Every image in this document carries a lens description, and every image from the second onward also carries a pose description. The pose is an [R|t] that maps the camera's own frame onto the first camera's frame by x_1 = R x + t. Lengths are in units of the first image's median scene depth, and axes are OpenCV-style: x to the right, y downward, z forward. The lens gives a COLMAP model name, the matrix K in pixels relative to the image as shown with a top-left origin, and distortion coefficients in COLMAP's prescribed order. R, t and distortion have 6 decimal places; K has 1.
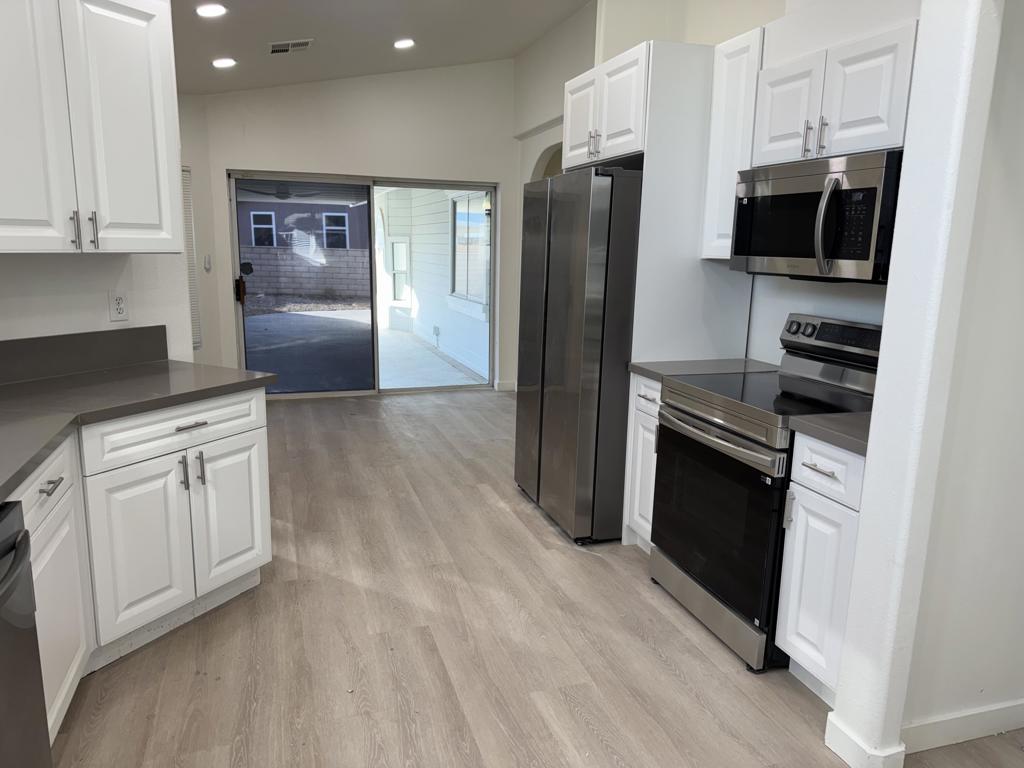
lens RADIAL K [[722.9, 0, 510.8], [0, 722.9, 388.1], [0, 0, 1]] dist [0.088171, -0.110117]
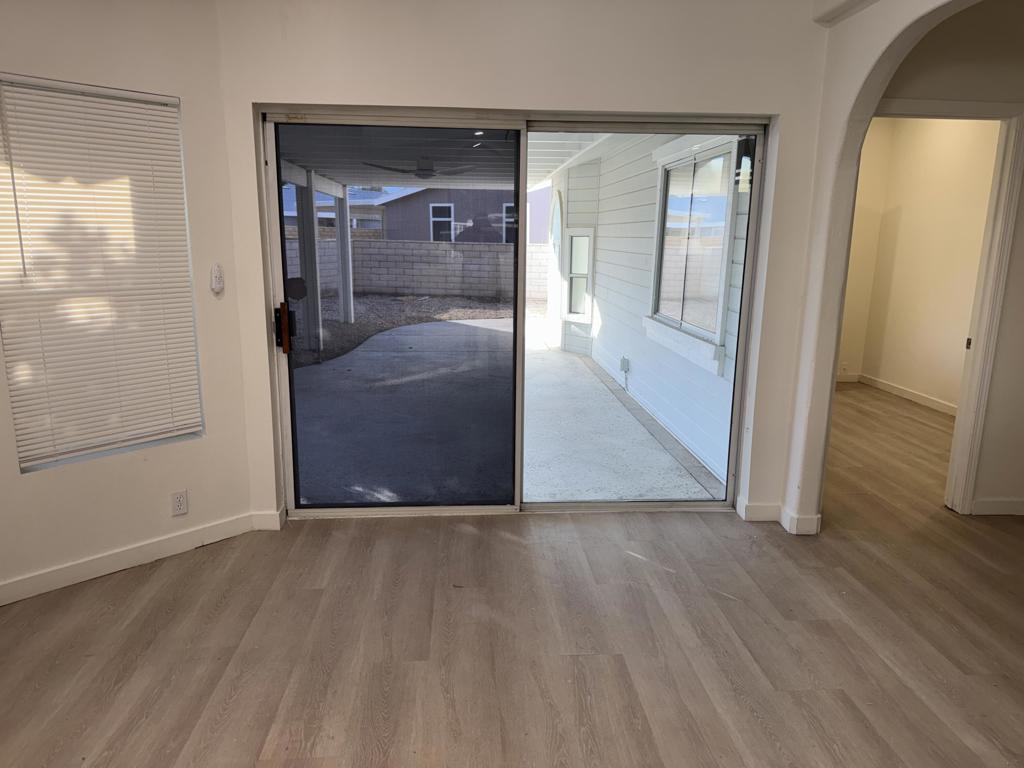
lens RADIAL K [[712.1, 0, 512.0], [0, 712.1, 384.0], [0, 0, 1]] dist [0.161480, 0.000289]
pose [[0.968014, 0.041208, -0.247489, -0.039375], [-0.038965, 0.999143, 0.013955, -0.067753], [0.247852, -0.003866, 0.968790, 0.325140]]
